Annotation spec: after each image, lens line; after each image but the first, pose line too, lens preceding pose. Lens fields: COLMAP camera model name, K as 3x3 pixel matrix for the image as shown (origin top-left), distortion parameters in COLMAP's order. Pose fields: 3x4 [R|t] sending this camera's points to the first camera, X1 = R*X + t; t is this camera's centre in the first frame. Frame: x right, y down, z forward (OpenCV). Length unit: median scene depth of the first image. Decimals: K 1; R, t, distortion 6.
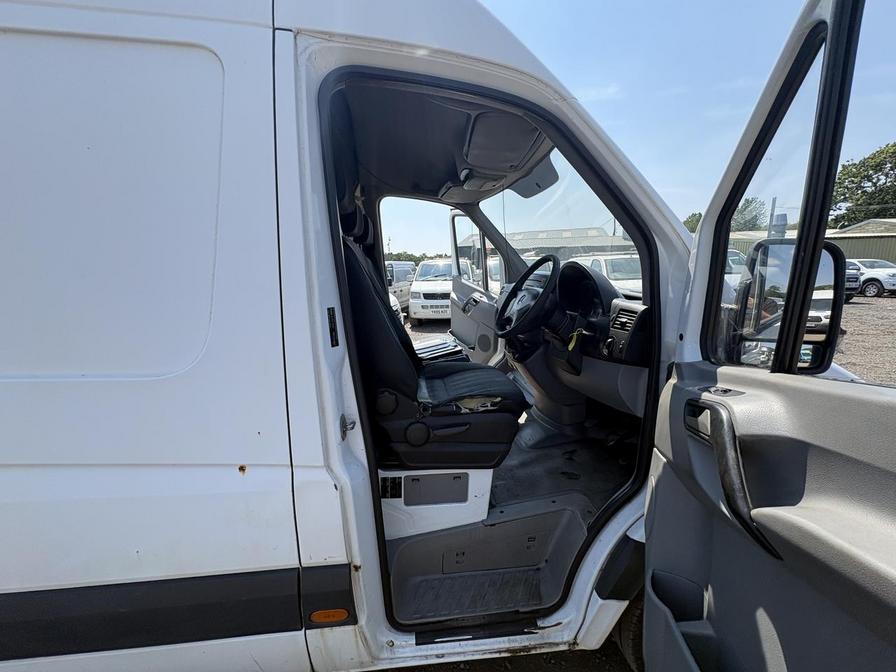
lens RADIAL K [[356.8, 0, 448.6], [0, 356.8, 338.5], [0, 0, 1]] dist [-0.000104, 0.000704]
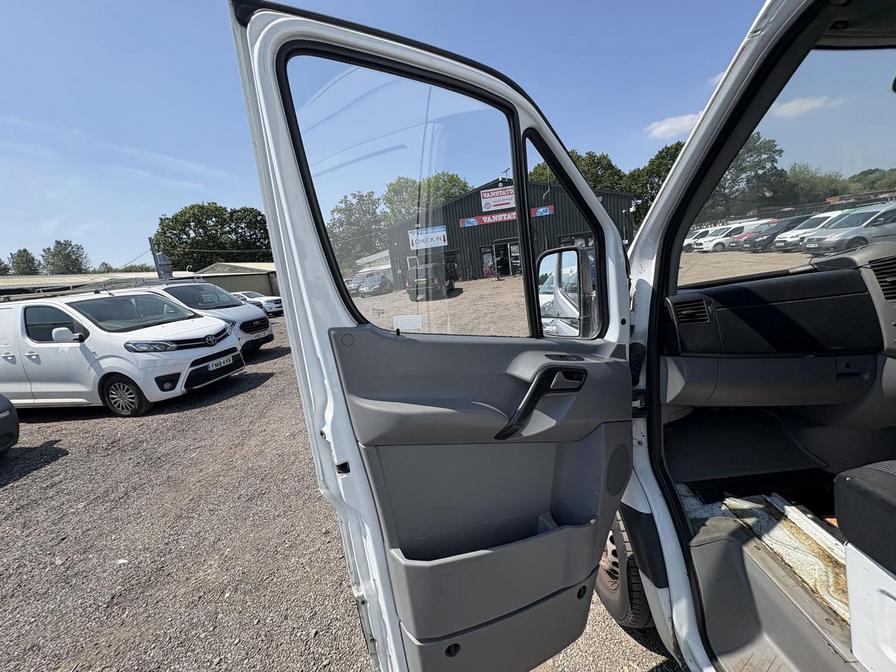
lens RADIAL K [[356.8, 0, 449.6], [0, 356.8, 335.5], [0, 0, 1]] dist [-0.000104, 0.000704]
pose [[0.075900, -0.171411, 0.982272, -0.620401], [0.295284, 0.944790, 0.142054, -0.558008], [-0.952390, 0.279267, 0.122324, 2.767945]]
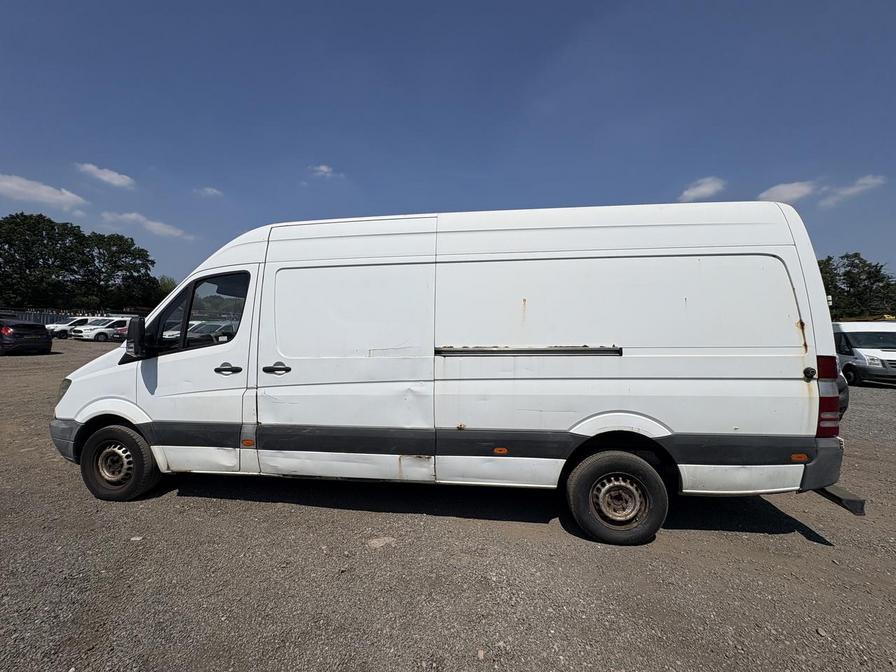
lens RADIAL K [[356.8, 0, 449.7], [0, 356.8, 335.2], [0, 0, 1]] dist [-0.000104, 0.000704]
pose [[-0.976330, 0.002464, 0.216272, -2.482752], [0.042272, 0.982825, 0.179635, -0.811802], [-0.212115, 0.184525, -0.959665, 4.559788]]
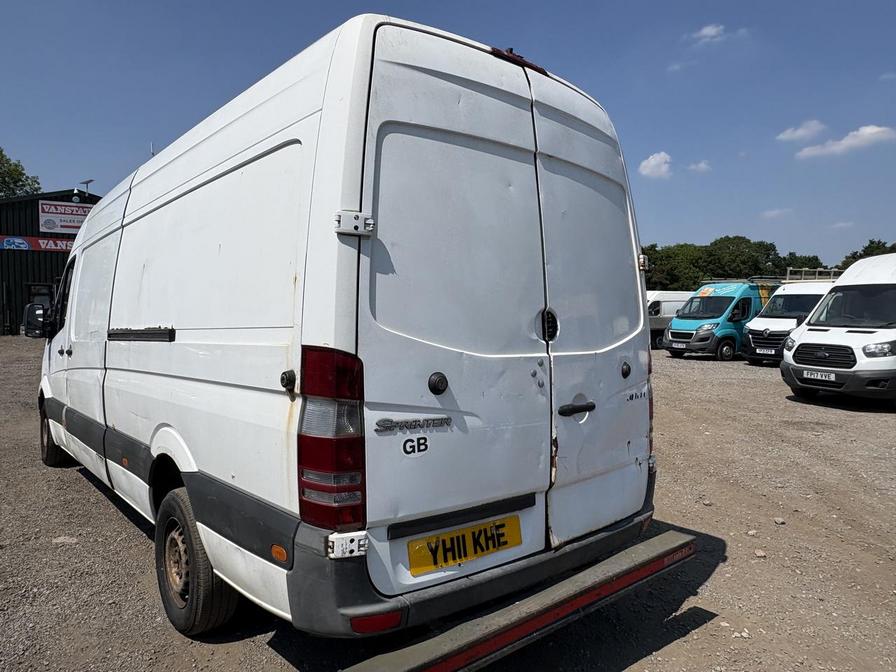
lens RADIAL K [[611.6, 0, 453.0], [0, 611.6, 334.9], [0, 0, 1]] dist [-0.001402, 0.008051]
pose [[-0.575460, -0.007185, 0.817798, -5.732061], [0.156132, 0.980604, 0.118481, -0.386042], [-0.802788, 0.195866, -0.563177, 2.711780]]
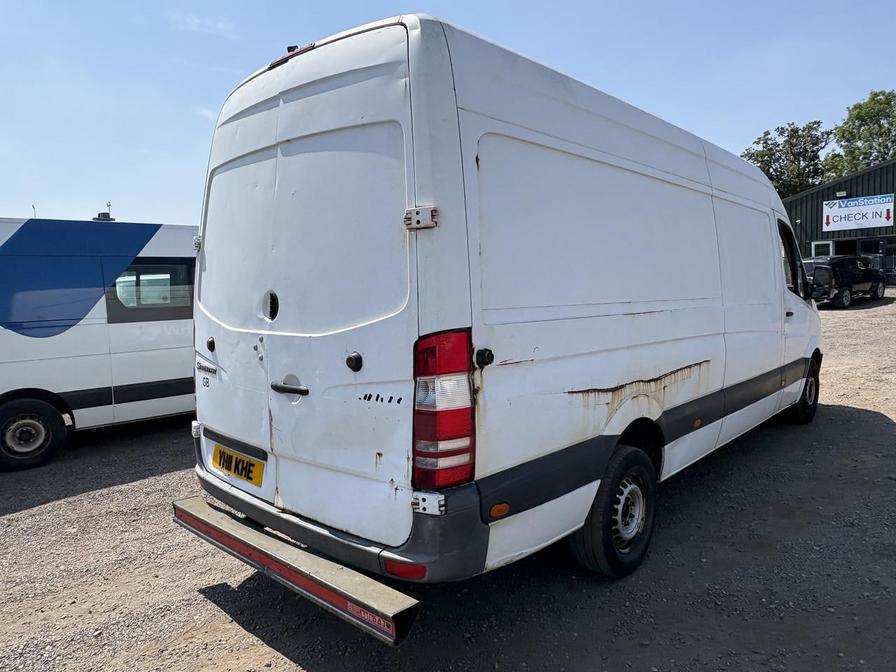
lens RADIAL K [[611.6, 0, 444.8], [0, 611.6, 334.2], [0, 0, 1]] dist [-0.001402, 0.008051]
pose [[0.745254, -0.063696, 0.663732, -5.231929], [0.140769, 0.988020, -0.063242, 0.238171], [-0.651752, 0.140564, 0.745292, -0.948881]]
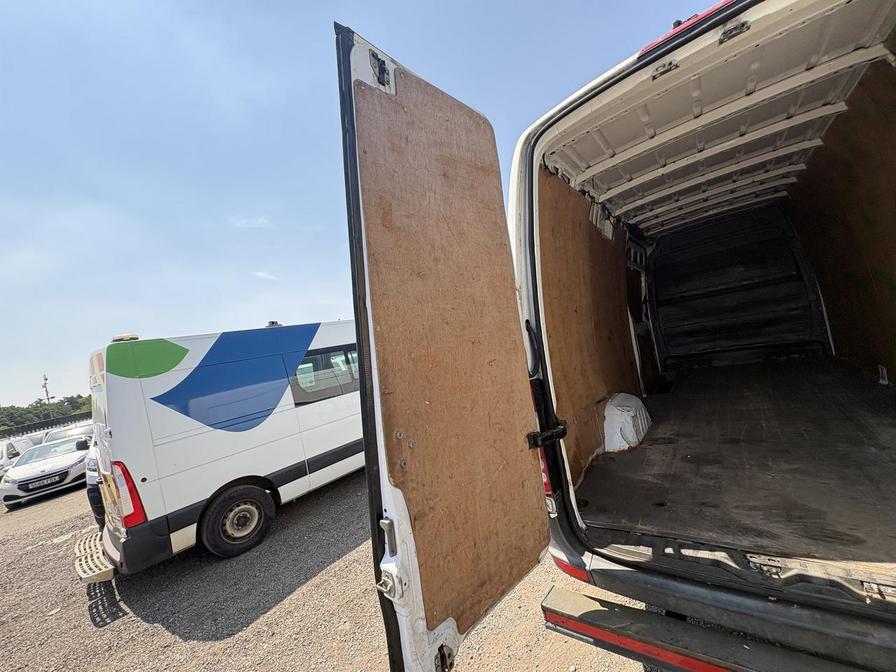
lens RADIAL K [[356.8, 0, 448.9], [0, 356.8, 336.1], [0, 0, 1]] dist [-0.000104, 0.000704]
pose [[0.670233, -0.109126, 0.734084, -5.471181], [0.320650, 0.934624, -0.153822, -0.222130], [-0.669307, 0.338481, 0.661407, 1.148981]]
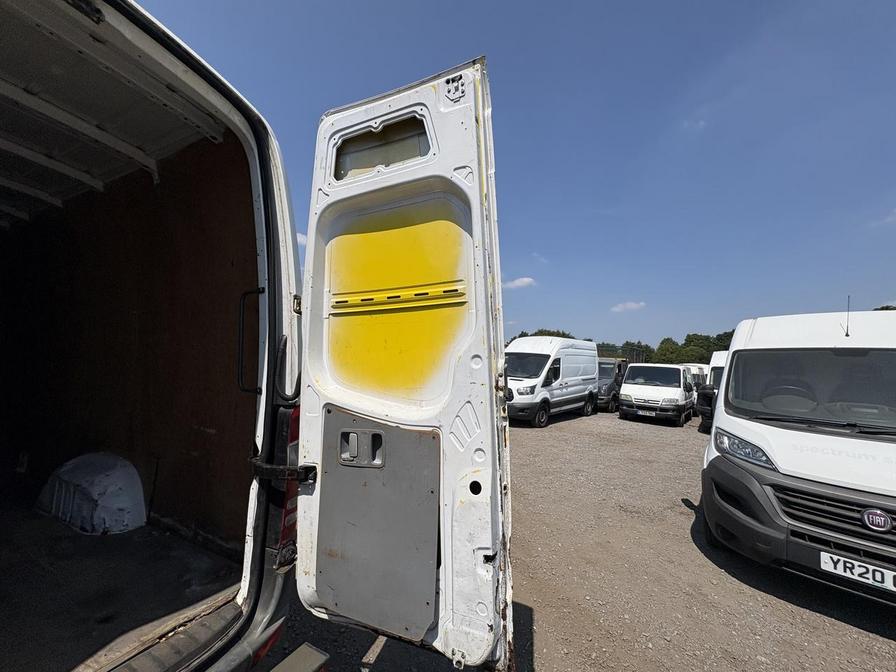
lens RADIAL K [[356.8, 0, 444.8], [0, 356.8, 337.9], [0, 0, 1]] dist [-0.000104, 0.000704]
pose [[-0.848379, 0.007396, 0.529338, -5.155696], [0.050229, 0.996516, 0.066580, -0.191000], [-0.527002, 0.083073, -0.845794, 1.318499]]
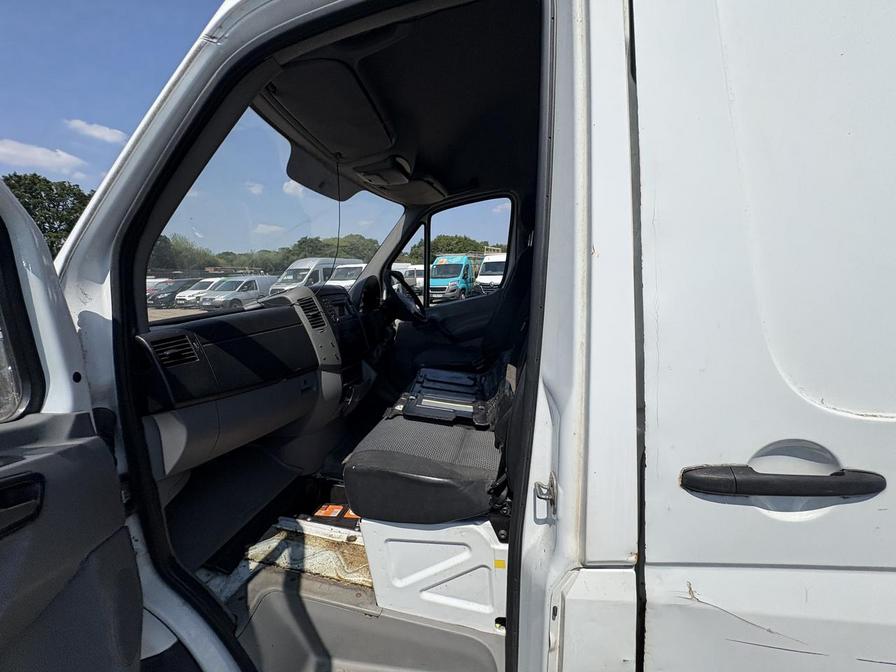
lens RADIAL K [[356.8, 0, 447.5], [0, 356.8, 338.2], [0, 0, 1]] dist [-0.000104, 0.000704]
pose [[-0.964029, 0.018409, 0.265160, -0.373265], [0.109459, 0.936576, 0.332933, -0.504626], [-0.242214, 0.349981, -0.904901, 2.787881]]
